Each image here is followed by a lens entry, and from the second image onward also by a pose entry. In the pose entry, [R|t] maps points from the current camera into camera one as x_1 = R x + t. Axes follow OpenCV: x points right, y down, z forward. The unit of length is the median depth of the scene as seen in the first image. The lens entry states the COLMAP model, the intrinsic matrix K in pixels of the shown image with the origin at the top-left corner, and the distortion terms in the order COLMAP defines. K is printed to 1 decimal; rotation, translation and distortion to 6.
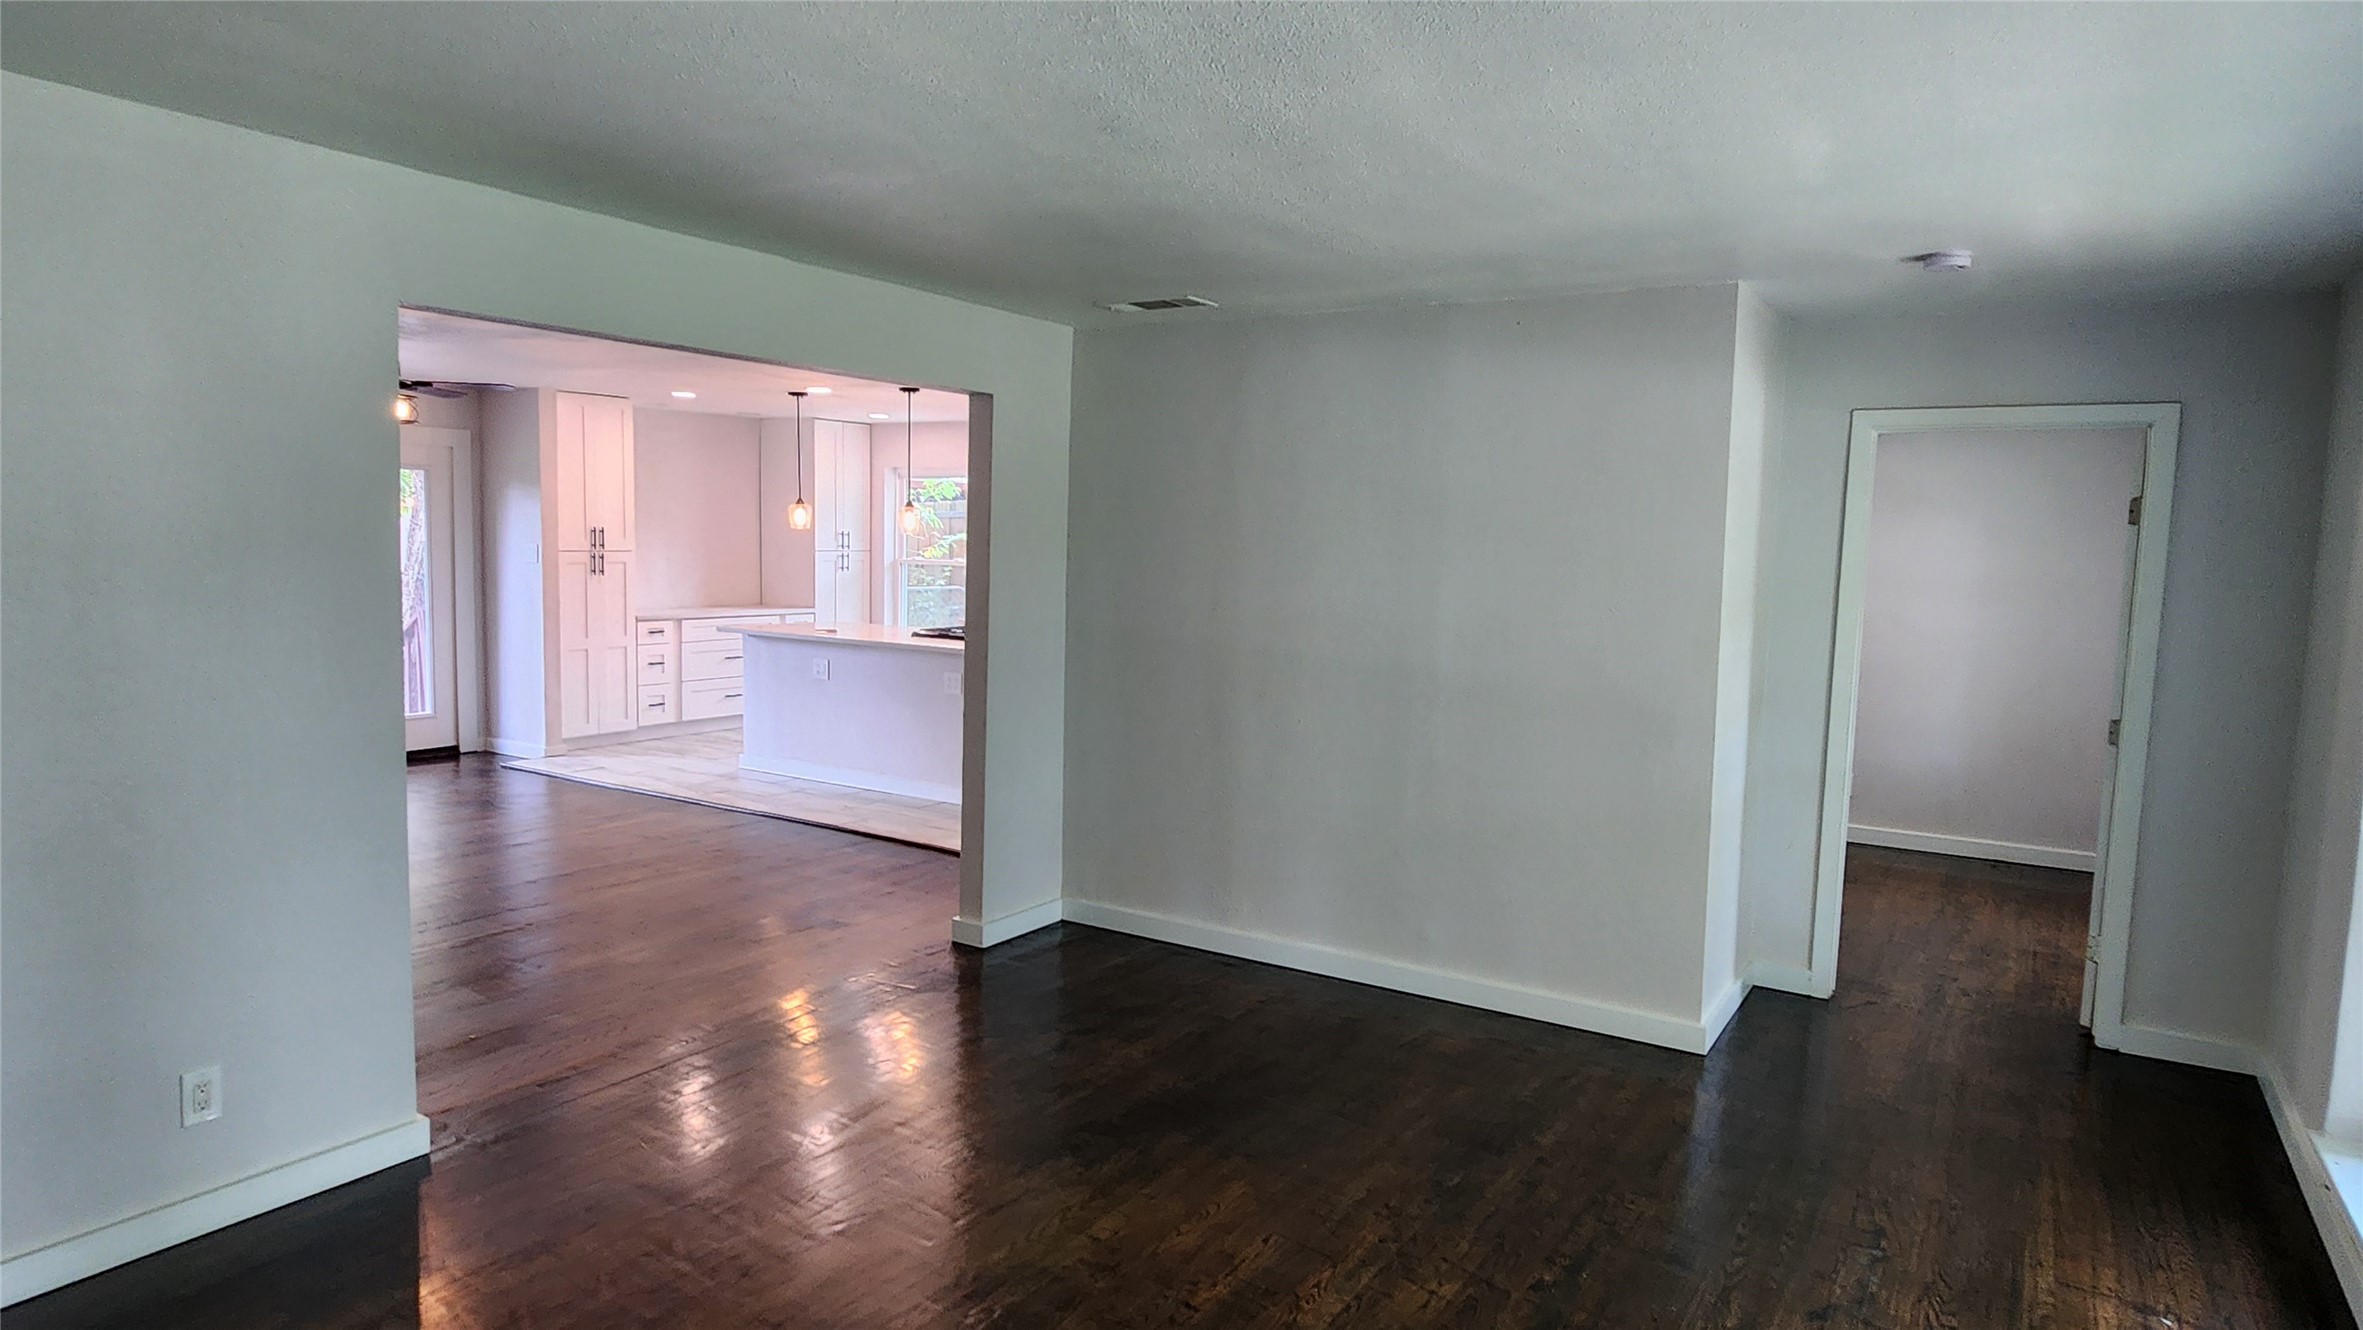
lens RADIAL K [[1369.4, 0, 1181.5], [0, 1369.4, 665.0], [0, 0, 1]] dist [-0.006270, -0.000388]
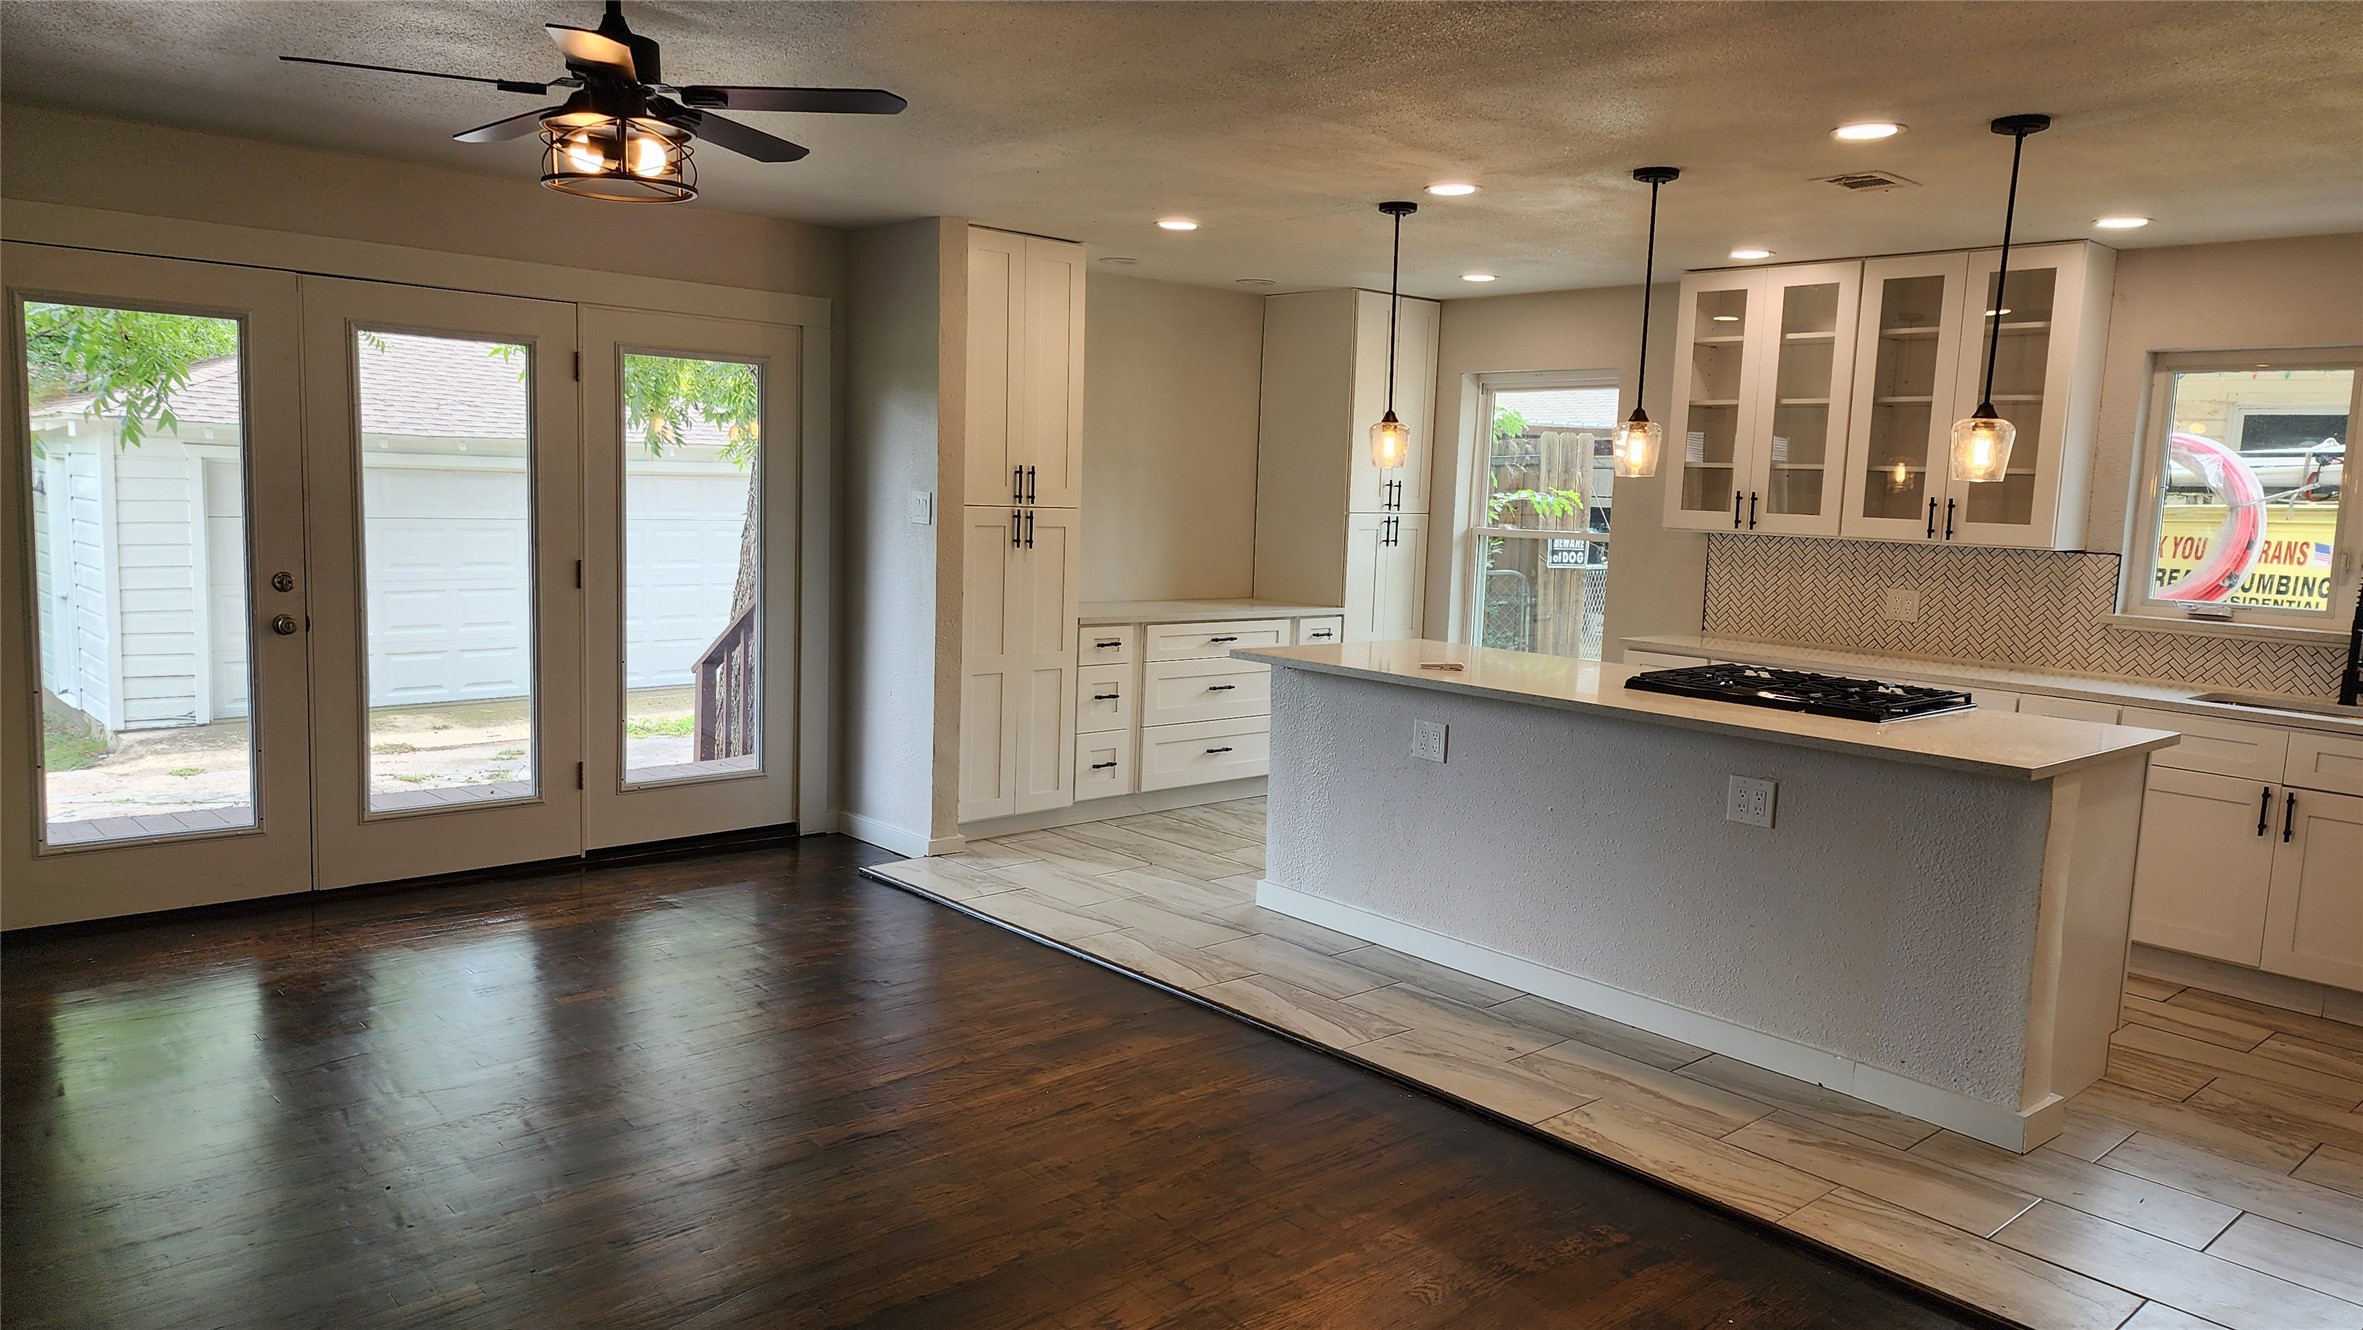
lens RADIAL K [[1585.5, 0, 1185.8], [0, 1585.5, 672.6], [0, 0, 1]] dist [0.098304, -0.092330]
pose [[0.963333, 0.042231, -0.264965, -0.174177], [-0.037925, 0.999052, 0.021350, -0.029076], [0.265615, -0.010518, 0.964022, 0.356171]]
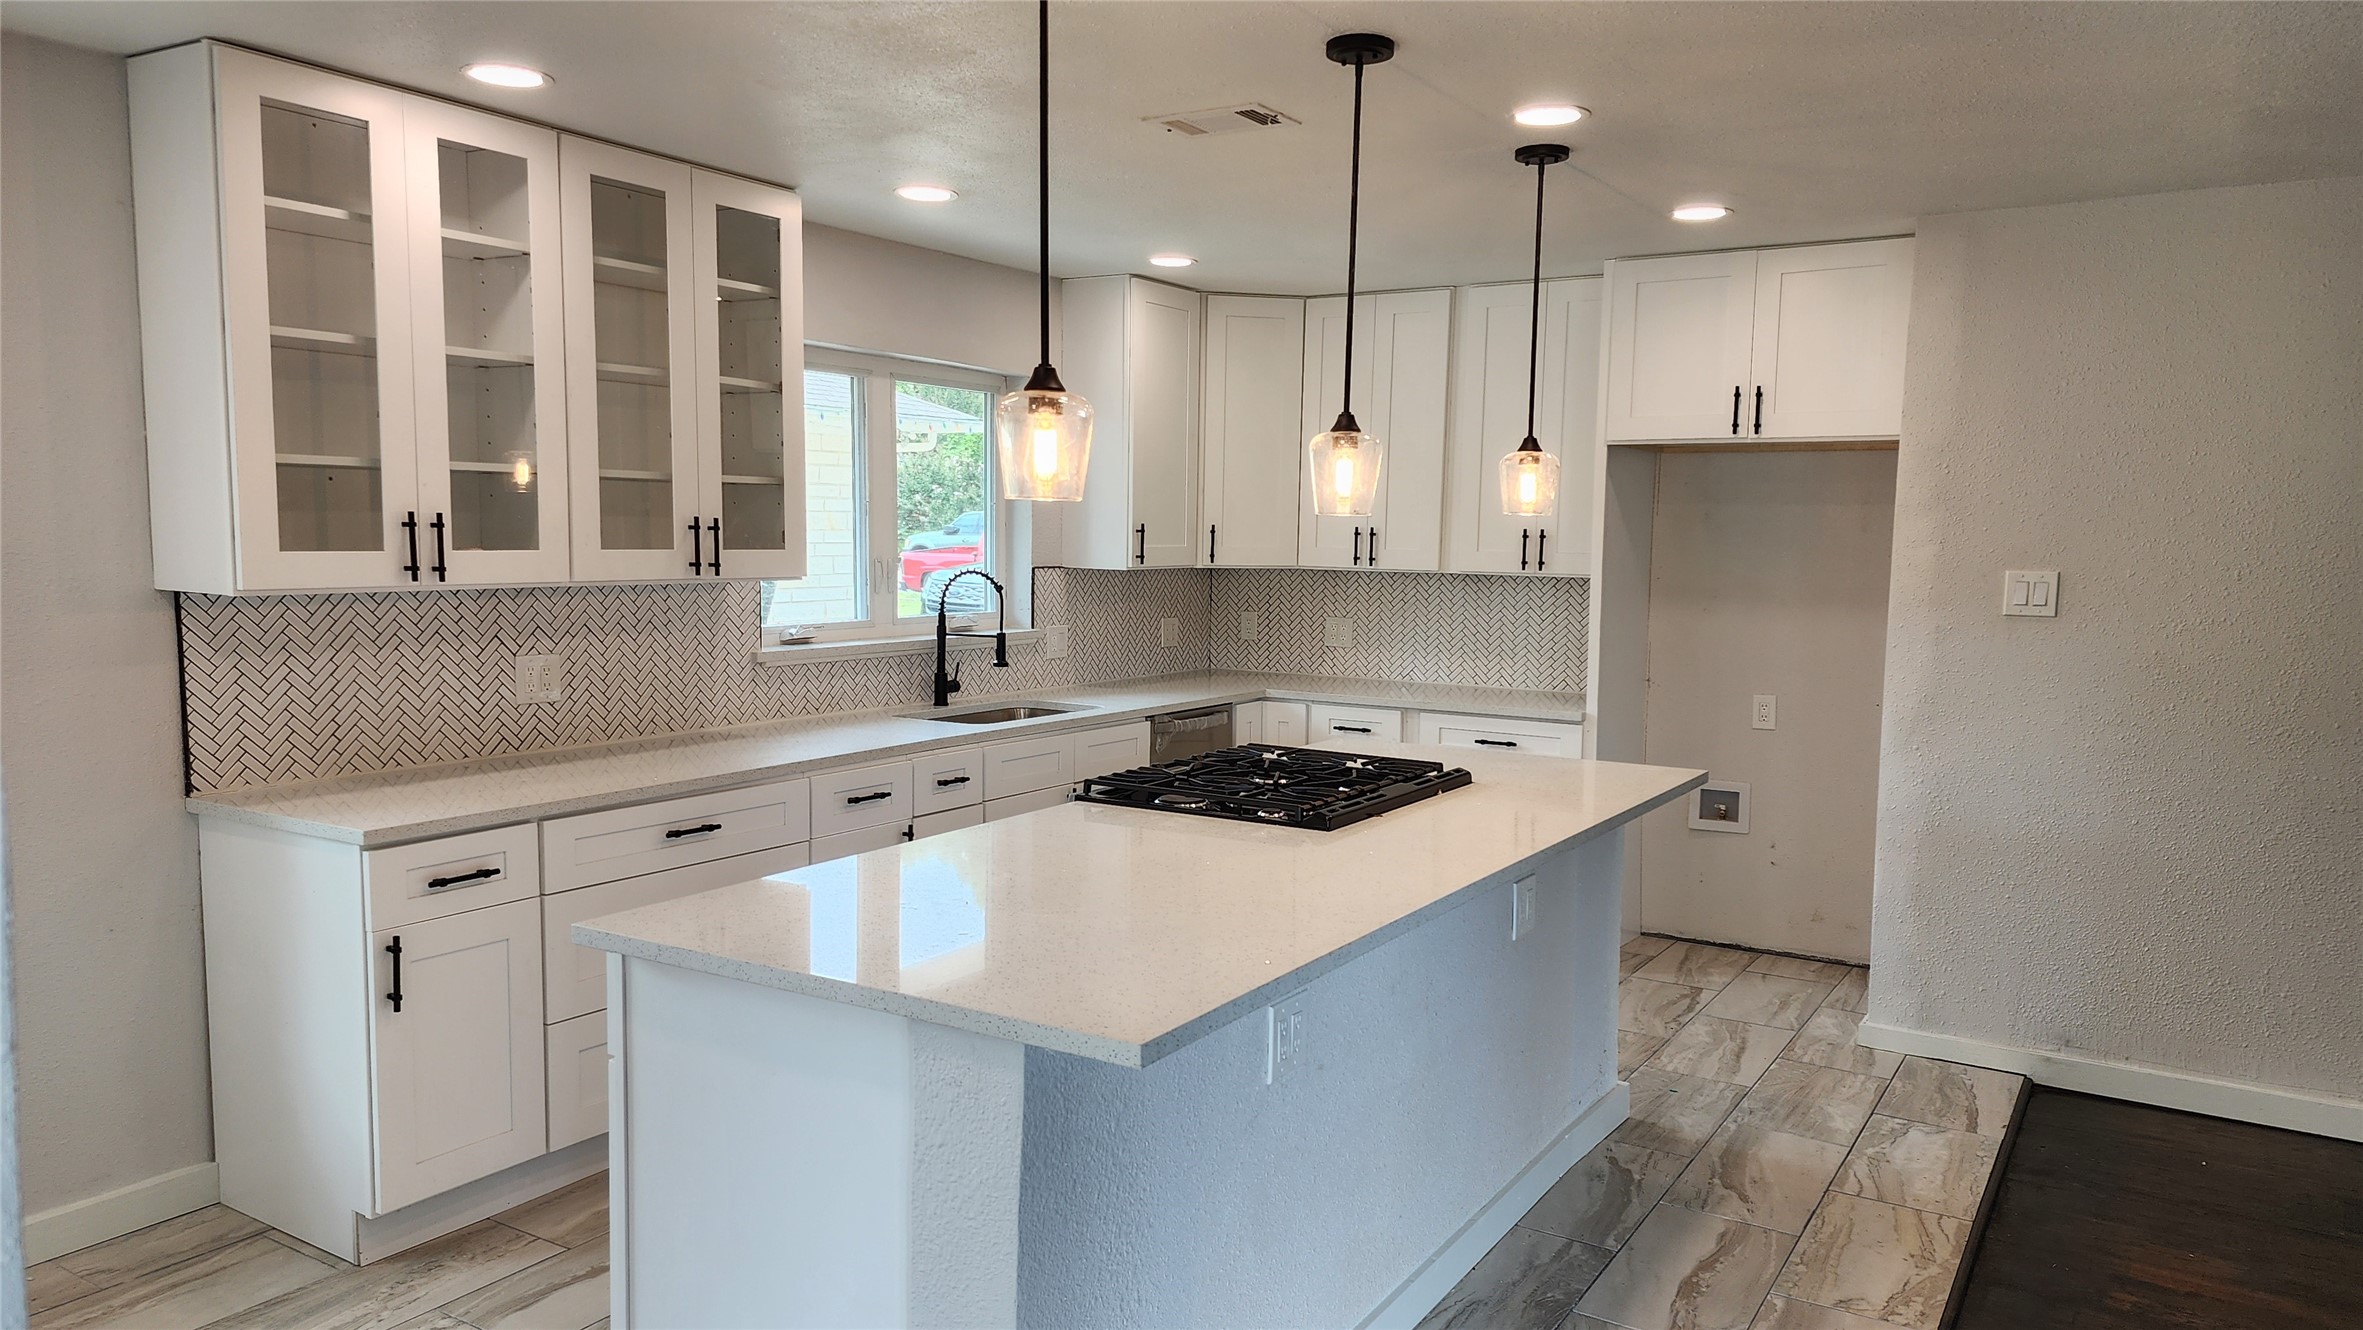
lens RADIAL K [[1585.5, 0, 1185.8], [0, 1585.5, 672.6], [0, 0, 1]] dist [0.098304, -0.092330]
pose [[0.001213, -0.119403, 0.992845, -0.504827], [0.083942, 0.989354, 0.118881, -0.094006], [-0.996470, 0.083197, 0.011223, 0.908173]]
